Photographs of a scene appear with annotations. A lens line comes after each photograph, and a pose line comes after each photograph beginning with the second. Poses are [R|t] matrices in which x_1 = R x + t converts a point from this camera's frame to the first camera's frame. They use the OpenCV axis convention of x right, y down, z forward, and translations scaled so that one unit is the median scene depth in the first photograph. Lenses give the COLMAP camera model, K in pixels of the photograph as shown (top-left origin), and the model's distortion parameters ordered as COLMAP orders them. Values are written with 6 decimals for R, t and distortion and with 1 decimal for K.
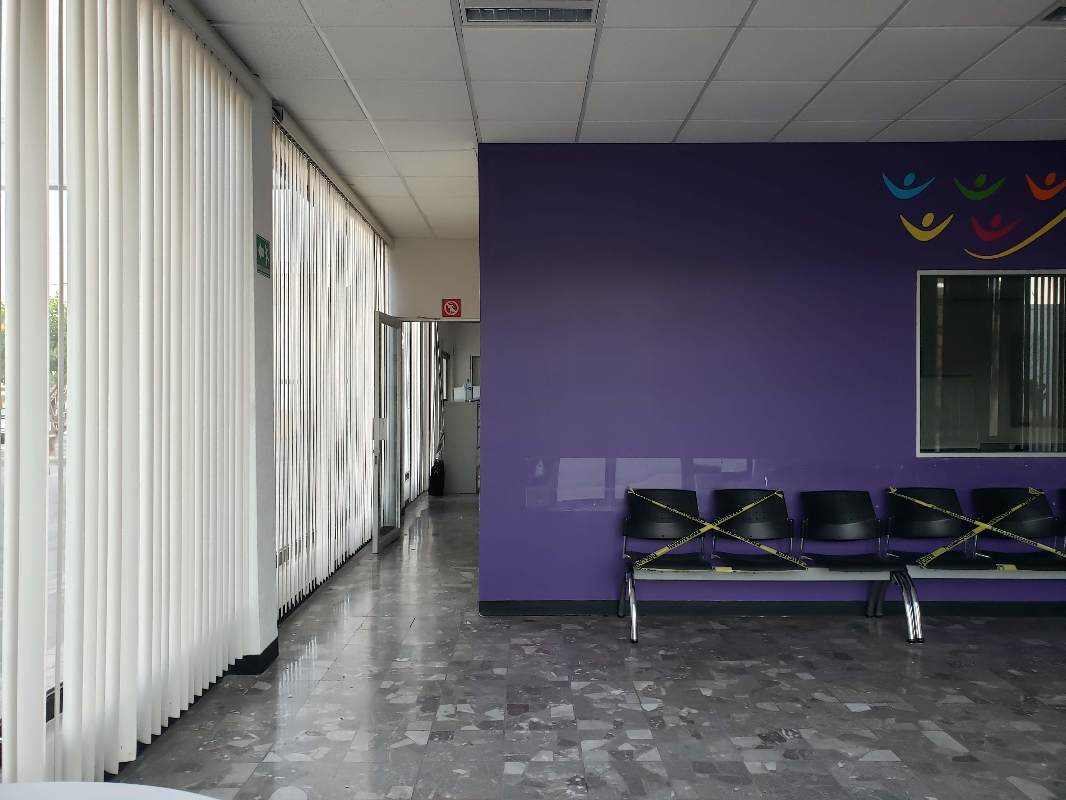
lens RADIAL K [[824.4, 0, 540.1], [0, 824.4, 421.4], [0, 0, 1]] dist [0.038094, -0.025658]
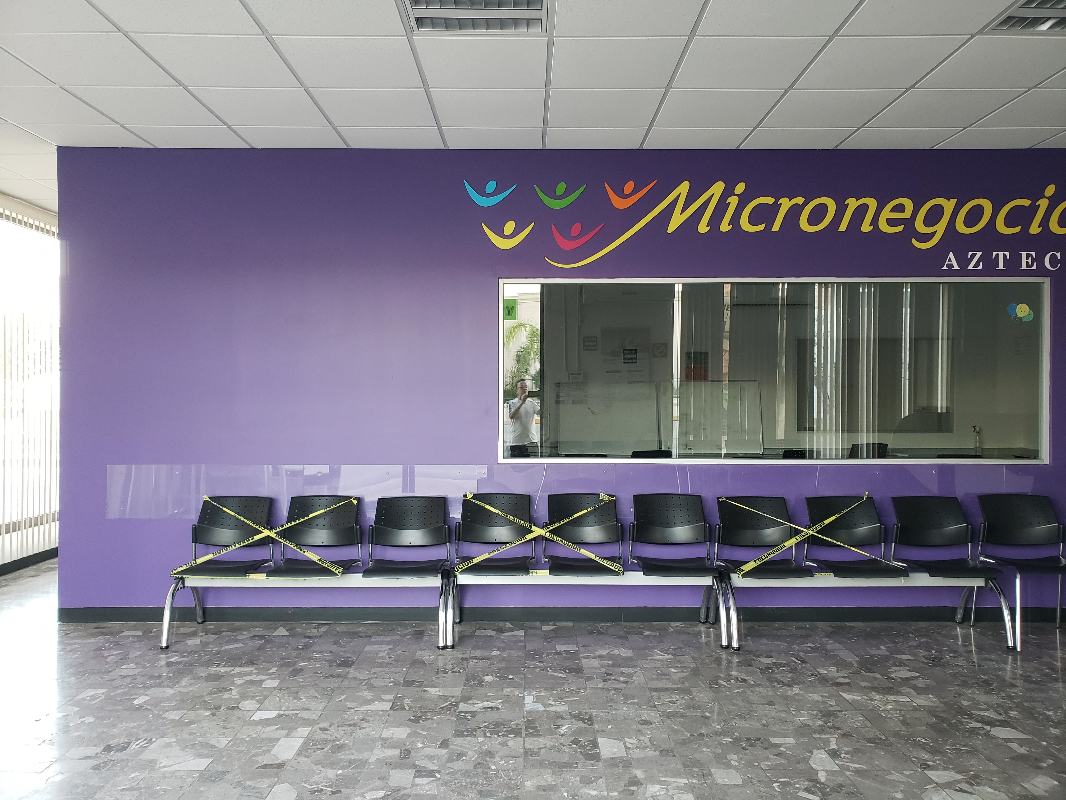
lens RADIAL K [[824.4, 0, 534.2], [0, 824.4, 406.2], [0, 0, 1]] dist [0.038094, -0.025658]
pose [[0.999981, 0.004343, -0.004364, 0.502059], [-0.004438, 0.999746, -0.022098, -0.003392], [0.004267, 0.022117, 0.999746, -0.000450]]
